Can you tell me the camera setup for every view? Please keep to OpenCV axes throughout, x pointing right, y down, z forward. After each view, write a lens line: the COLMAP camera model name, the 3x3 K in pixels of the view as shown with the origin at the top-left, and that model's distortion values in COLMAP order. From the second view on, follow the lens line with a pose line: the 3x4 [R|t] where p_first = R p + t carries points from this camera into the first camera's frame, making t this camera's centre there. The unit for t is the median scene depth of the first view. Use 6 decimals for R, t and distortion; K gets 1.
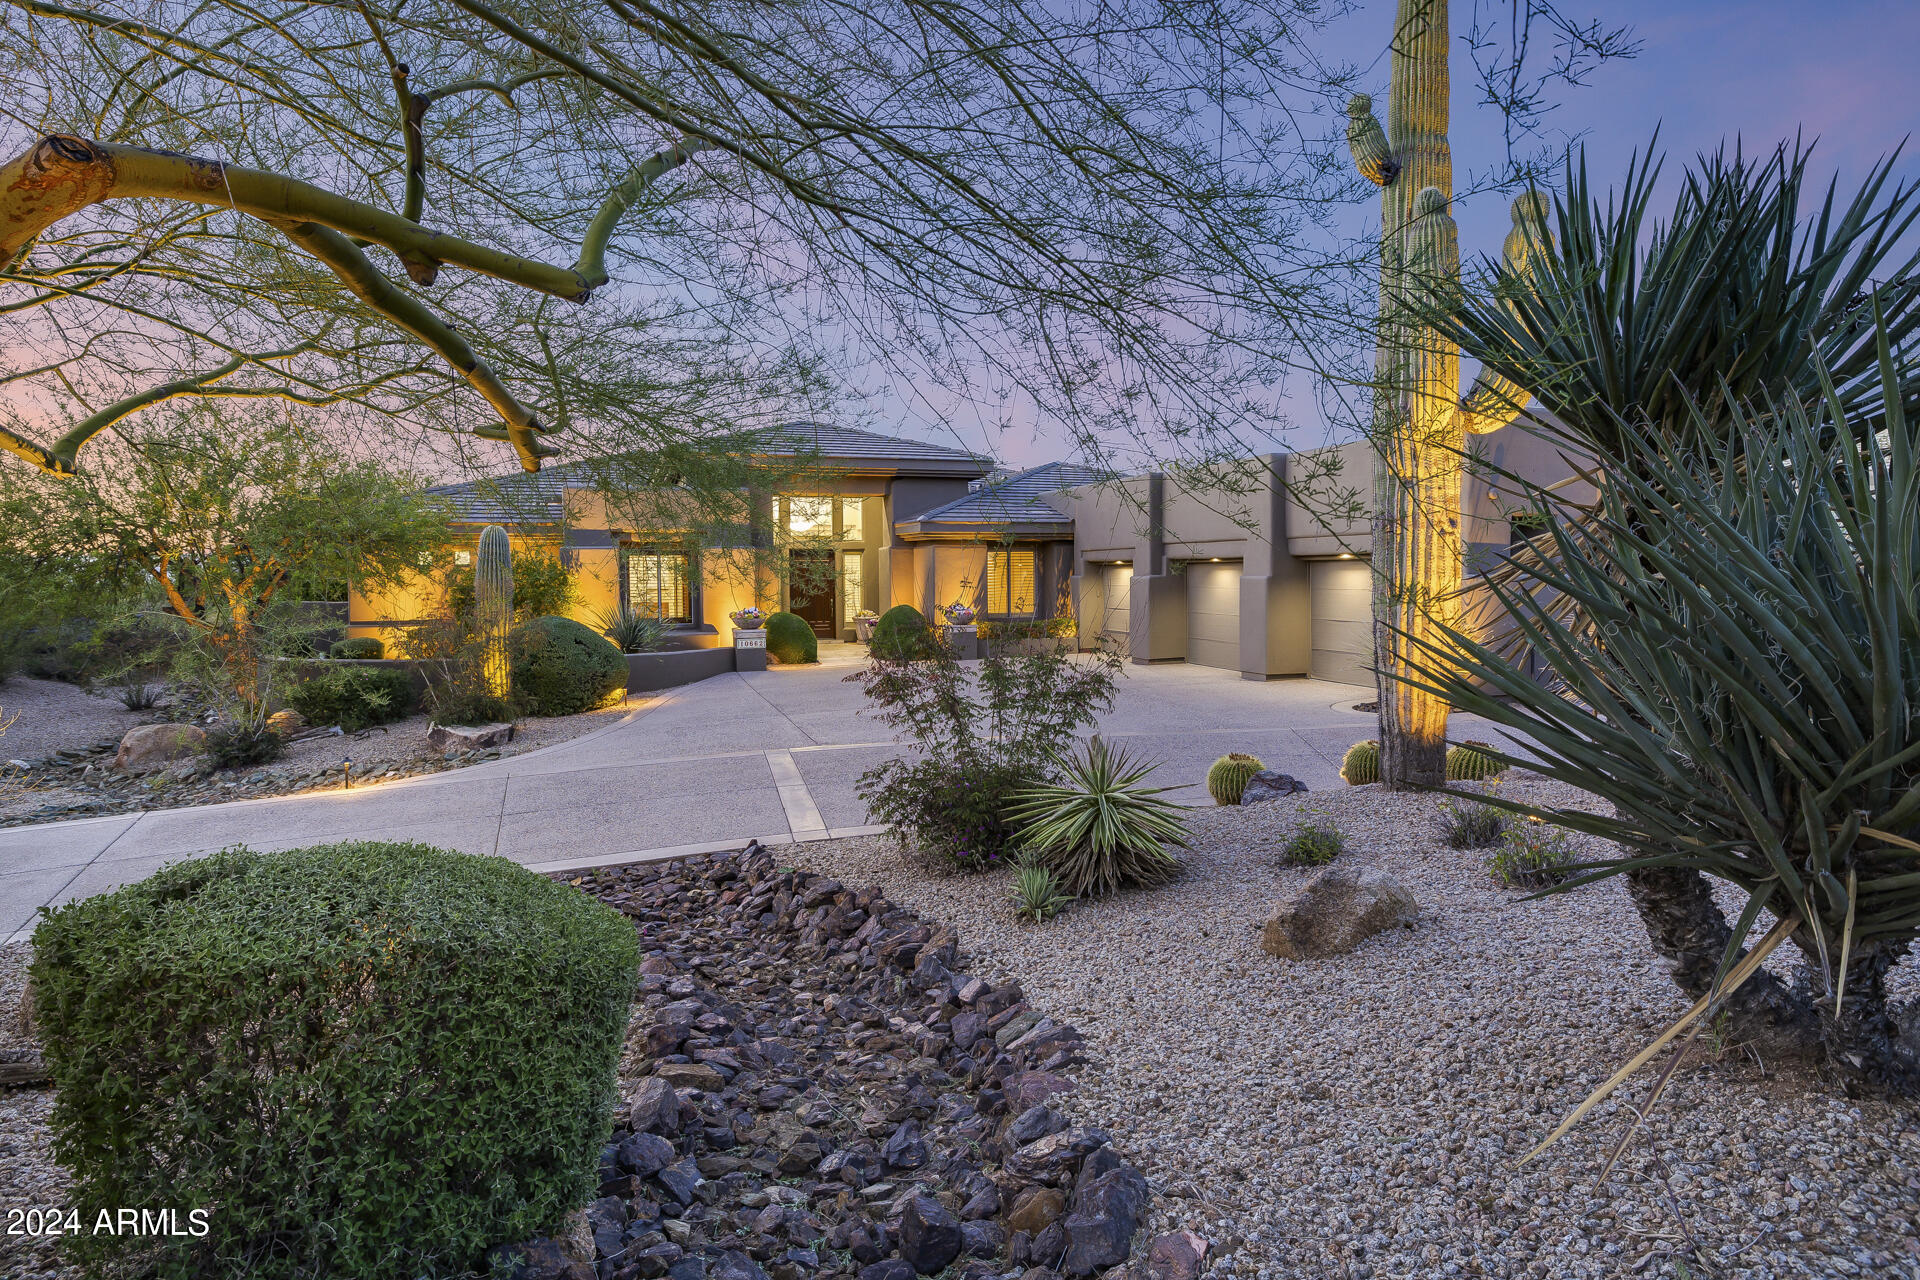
lens RADIAL K [[972.9, 0, 965.7], [0, 972.9, 640.3], [0, 0, 1]] dist [-0.002834, 0.000072]
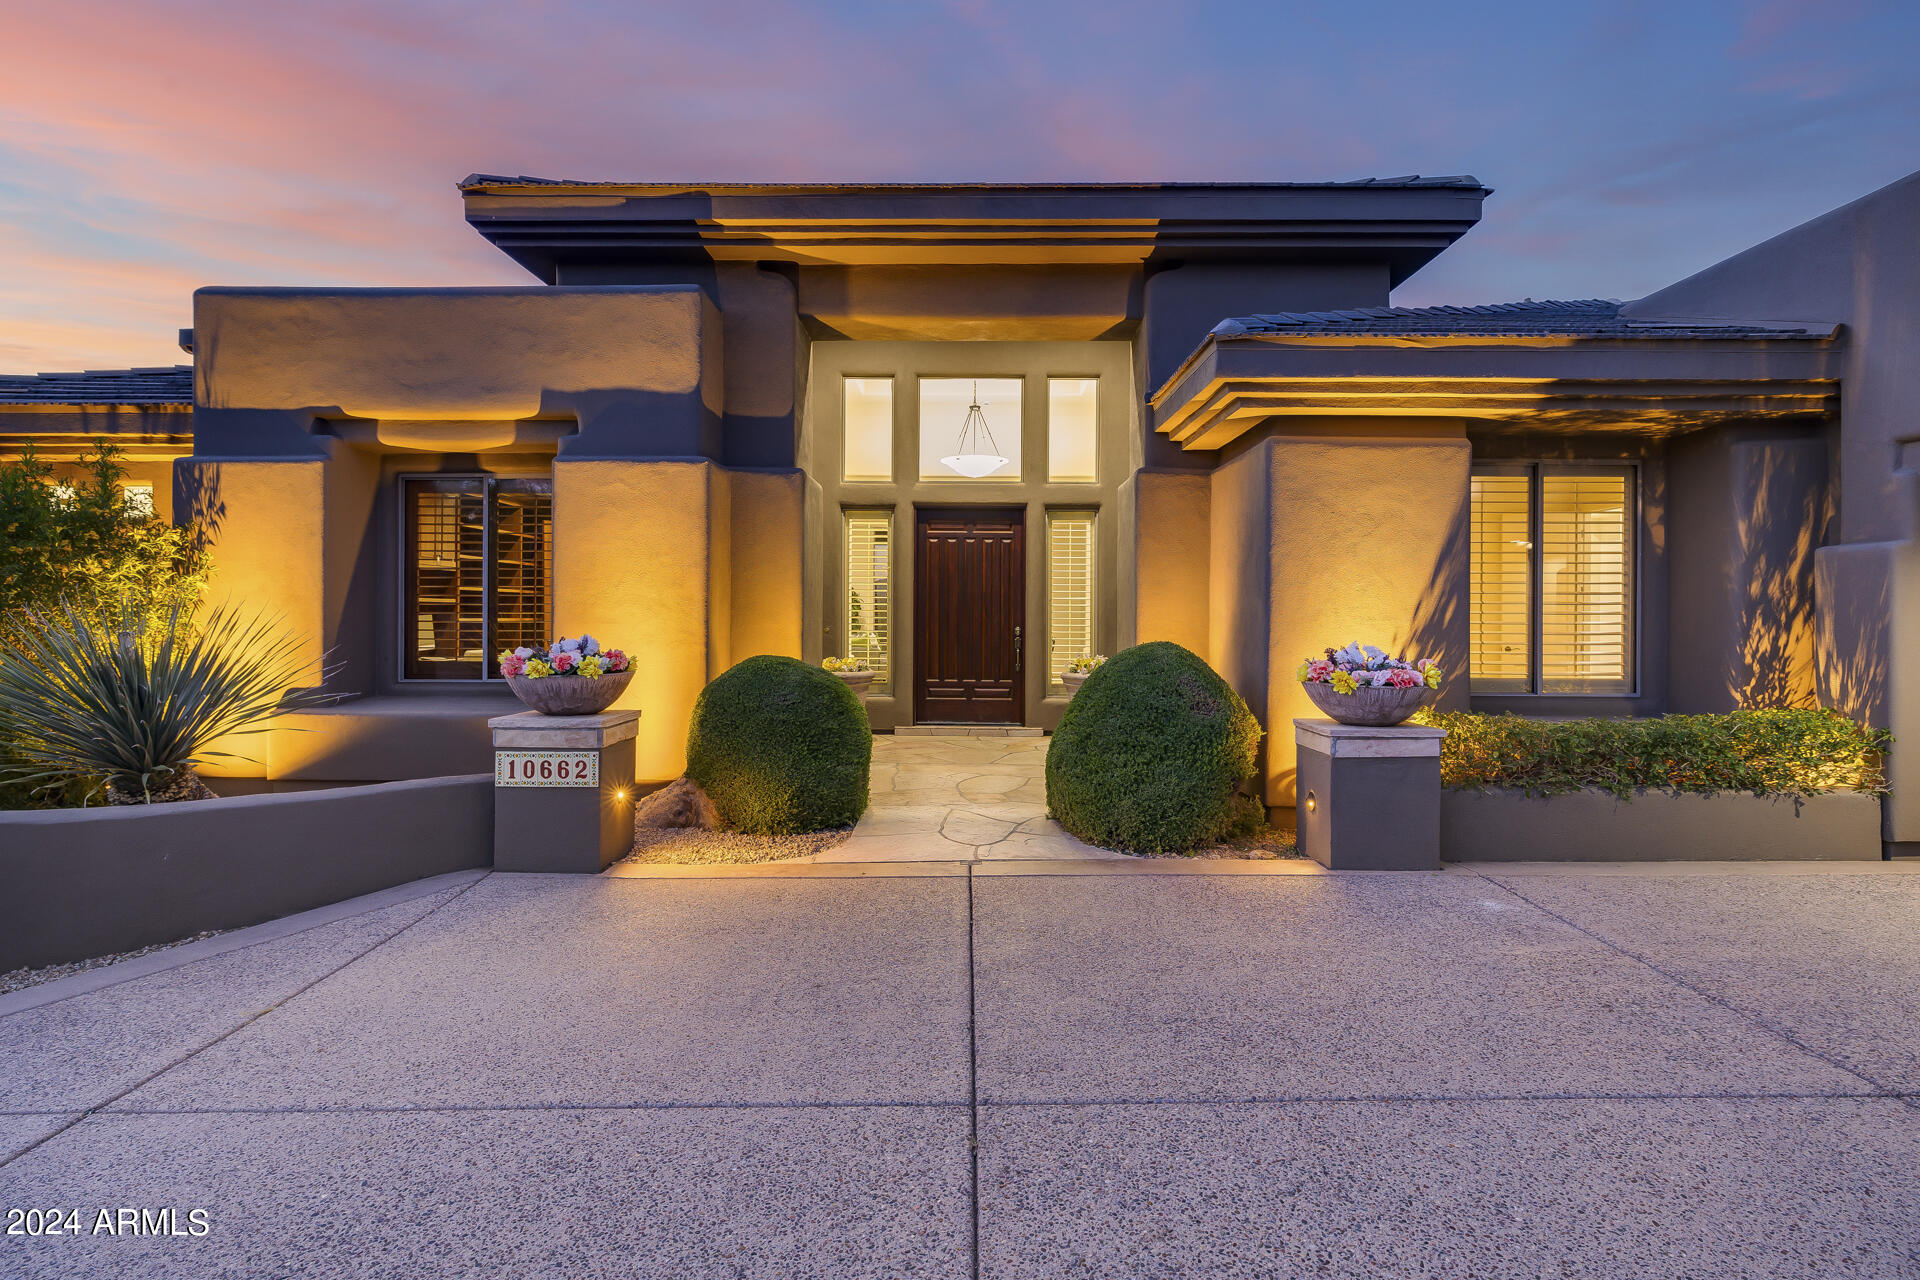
lens RADIAL K [[1024.4, 0, 953.6], [0, 1024.4, 631.5], [0, 0, 1]] dist [-0.004327, 0.000043]
pose [[0.934614, 0.017671, -0.355224, -0.011193], [-0.035829, 0.998362, -0.044604, -0.022934], [0.353854, 0.054415, 0.933717, 0.660003]]
